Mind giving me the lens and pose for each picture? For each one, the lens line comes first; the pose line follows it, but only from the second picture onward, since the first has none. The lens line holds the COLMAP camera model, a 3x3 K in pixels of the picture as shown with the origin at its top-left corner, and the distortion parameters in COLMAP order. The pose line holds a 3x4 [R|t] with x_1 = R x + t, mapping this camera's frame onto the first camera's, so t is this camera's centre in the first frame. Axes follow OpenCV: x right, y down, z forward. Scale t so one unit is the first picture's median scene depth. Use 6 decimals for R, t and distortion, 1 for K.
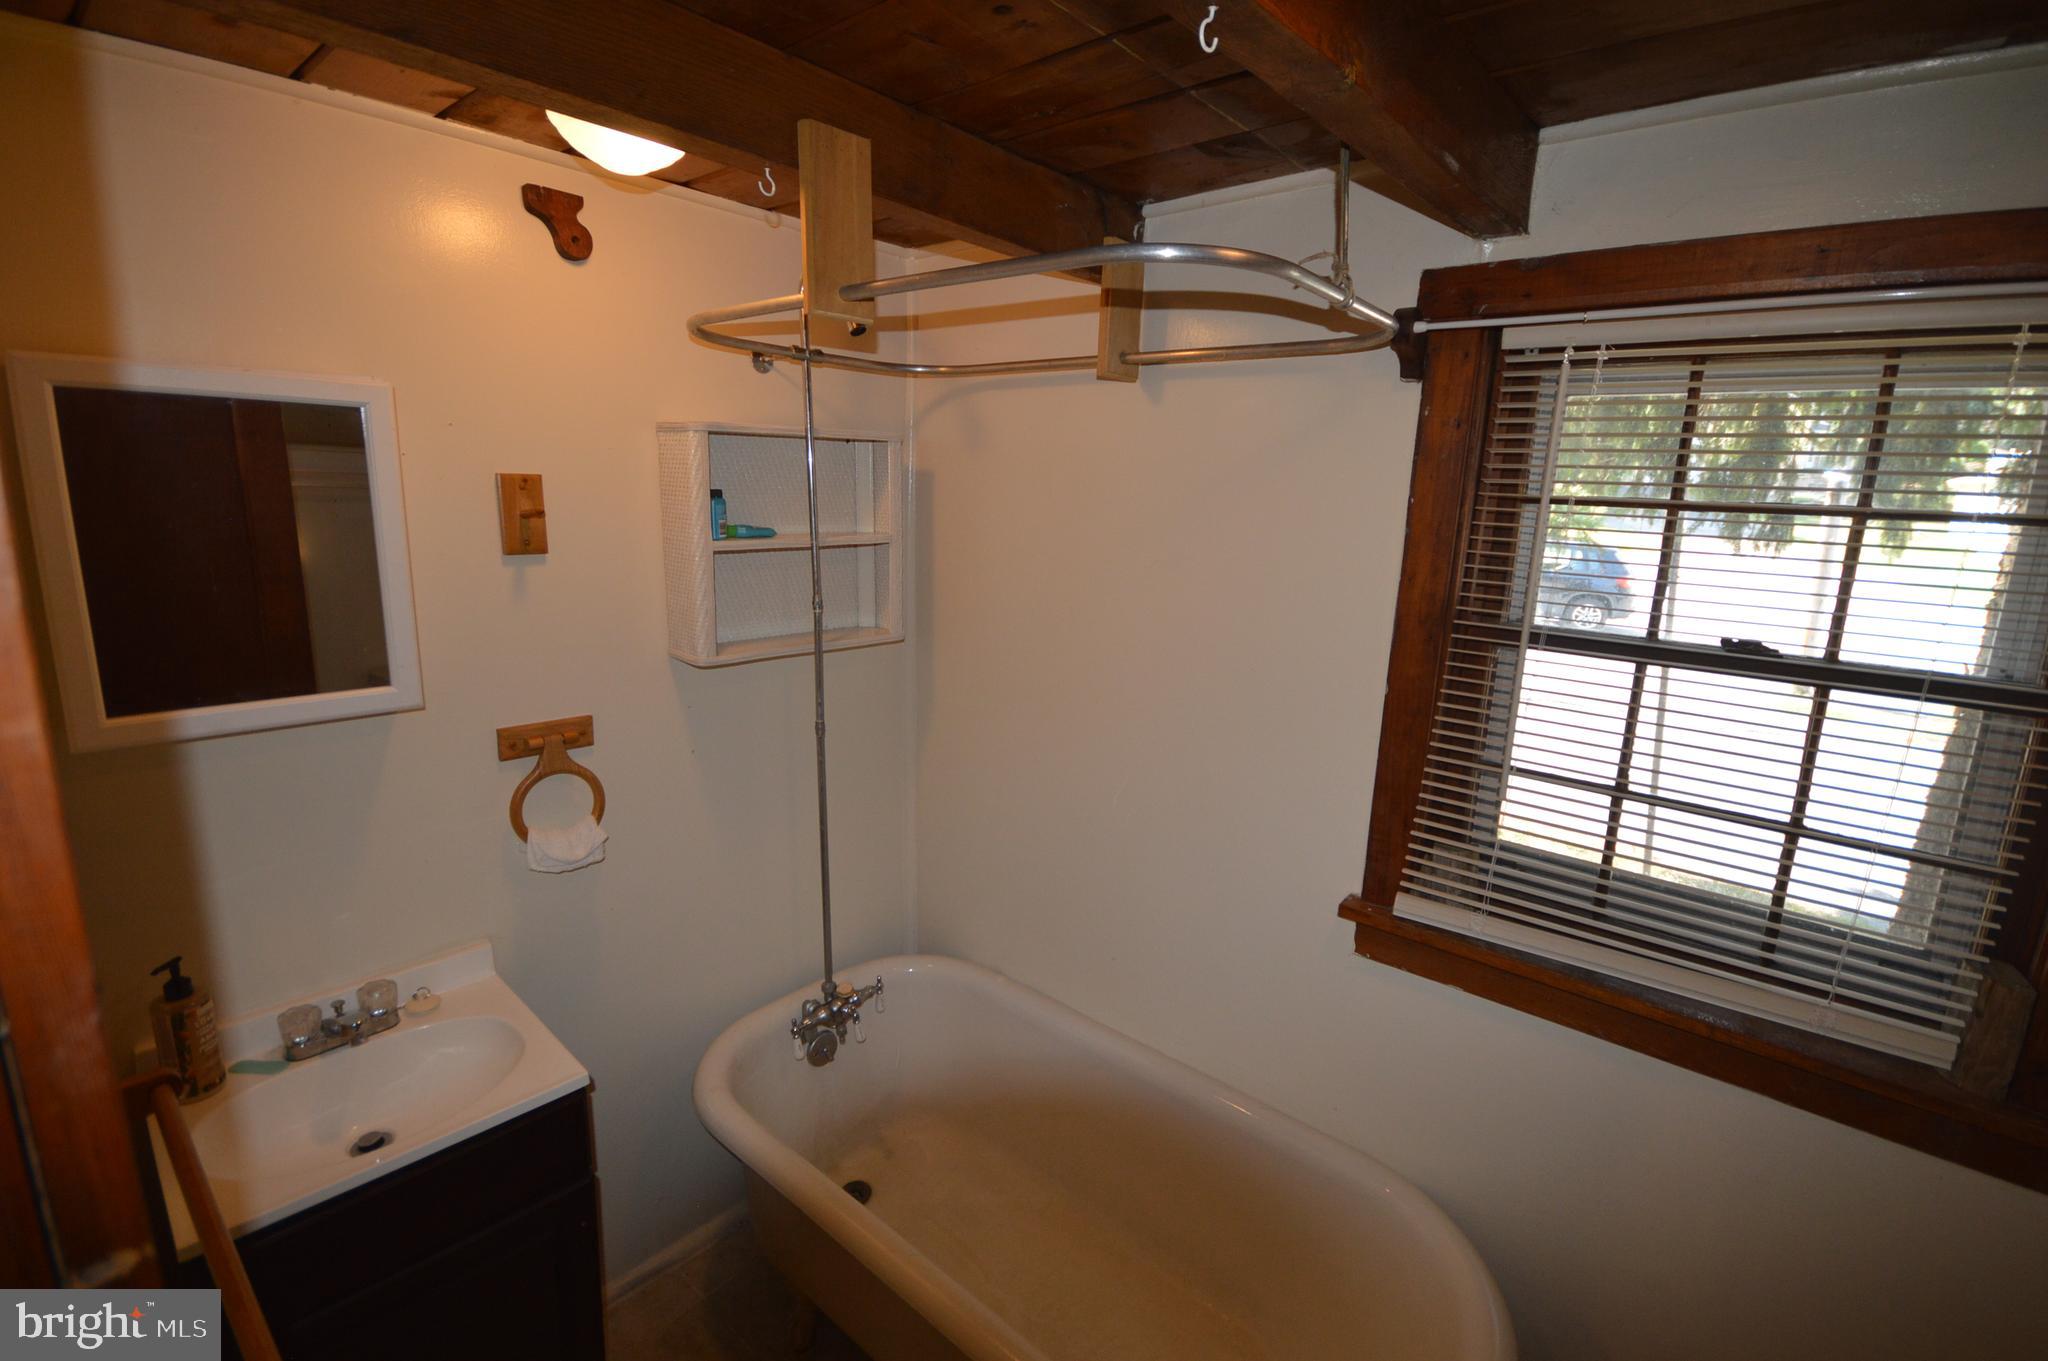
lens RADIAL K [[919.2, 0, 1028.0], [0, 919.2, 670.8], [0, 0, 1]] dist [0.001853, -0.009010]
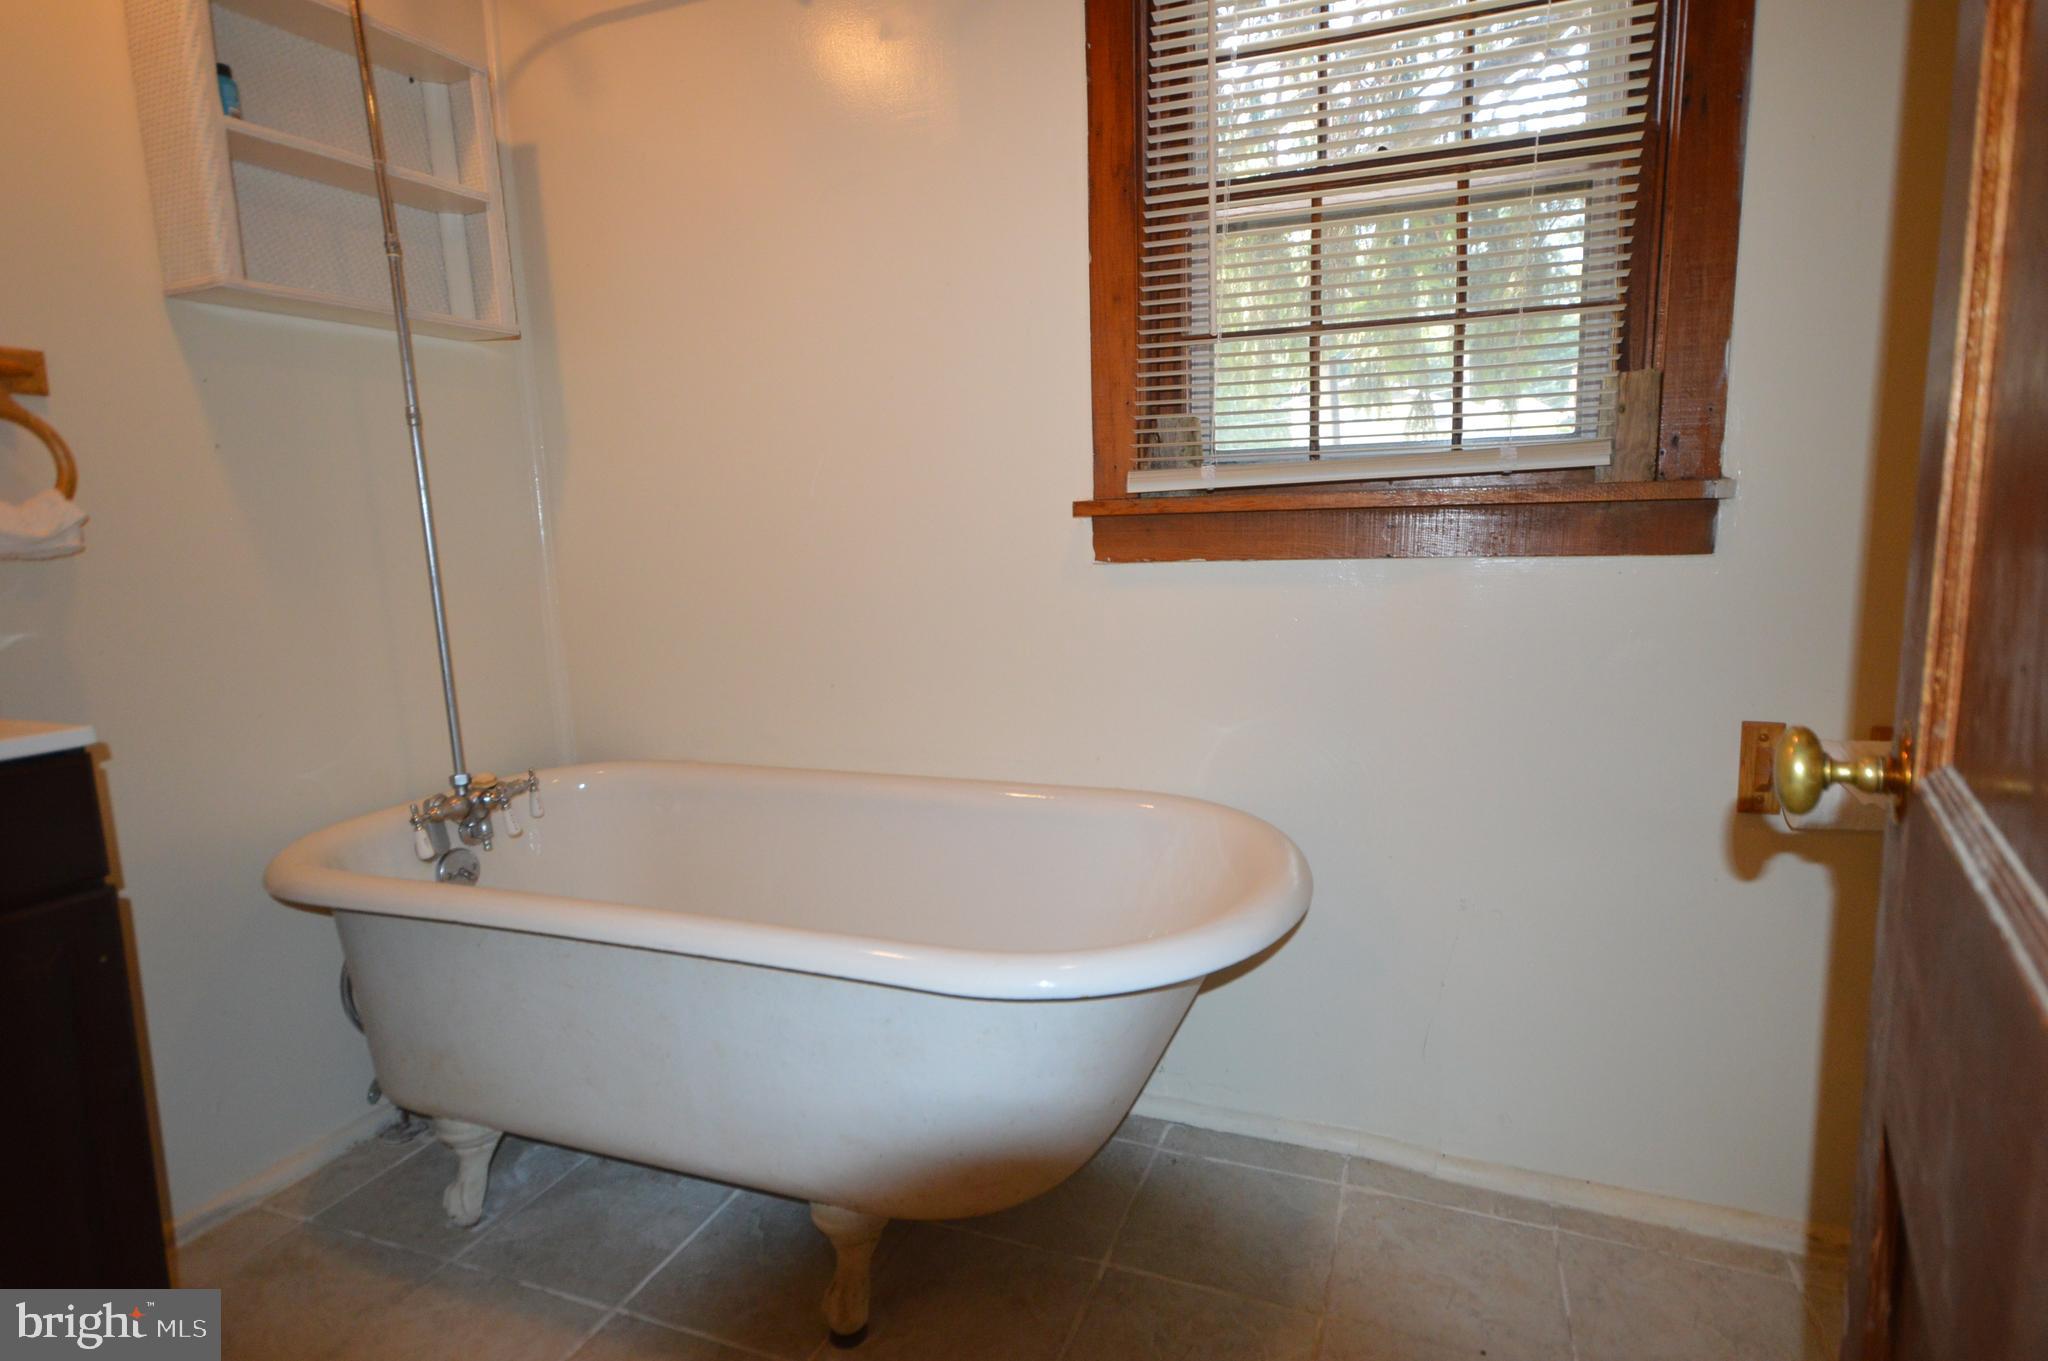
lens RADIAL K [[1074.2, 0, 1047.0], [0, 1074.2, 668.5], [0, 0, 1]] dist [0.008182, -0.001897]
pose [[0.938248, -0.106475, 0.329172, -0.062956], [0.126085, 0.991262, -0.038748, 0.483071], [-0.322170, 0.077859, 0.943475, 0.000015]]
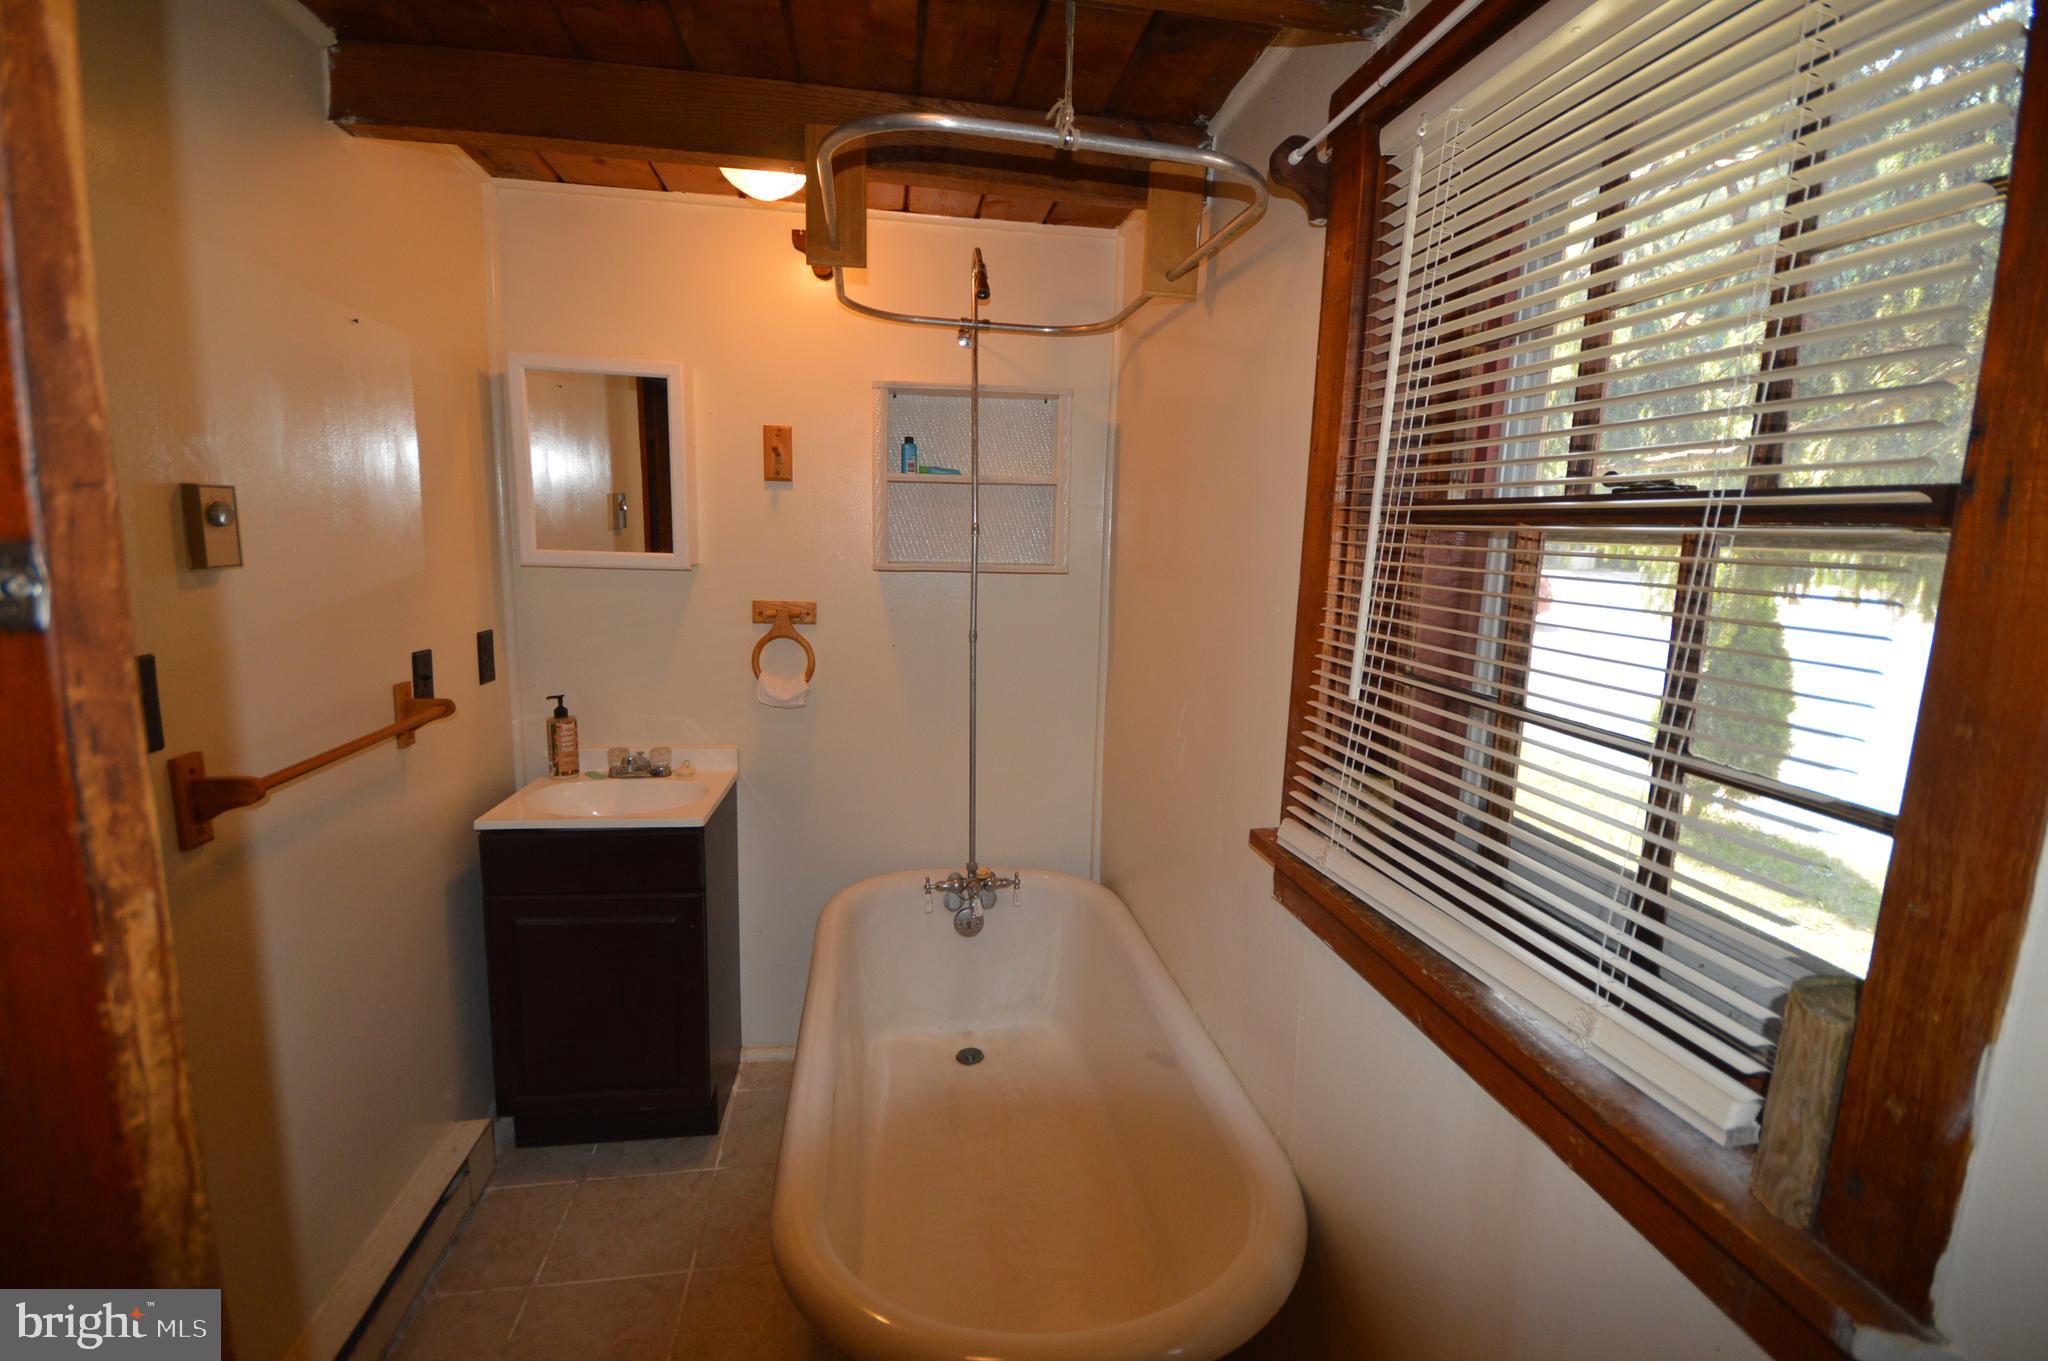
lens RADIAL K [[919.2, 0, 1011.9], [0, 919.2, 683.6], [0, 0, 1]] dist [0.001853, -0.009010]
pose [[0.752022, 0.099067, -0.651651, 0.768841], [-0.136091, 0.990675, -0.006446, 0.160226], [0.644936, 0.093531, 0.758492, 0.177197]]
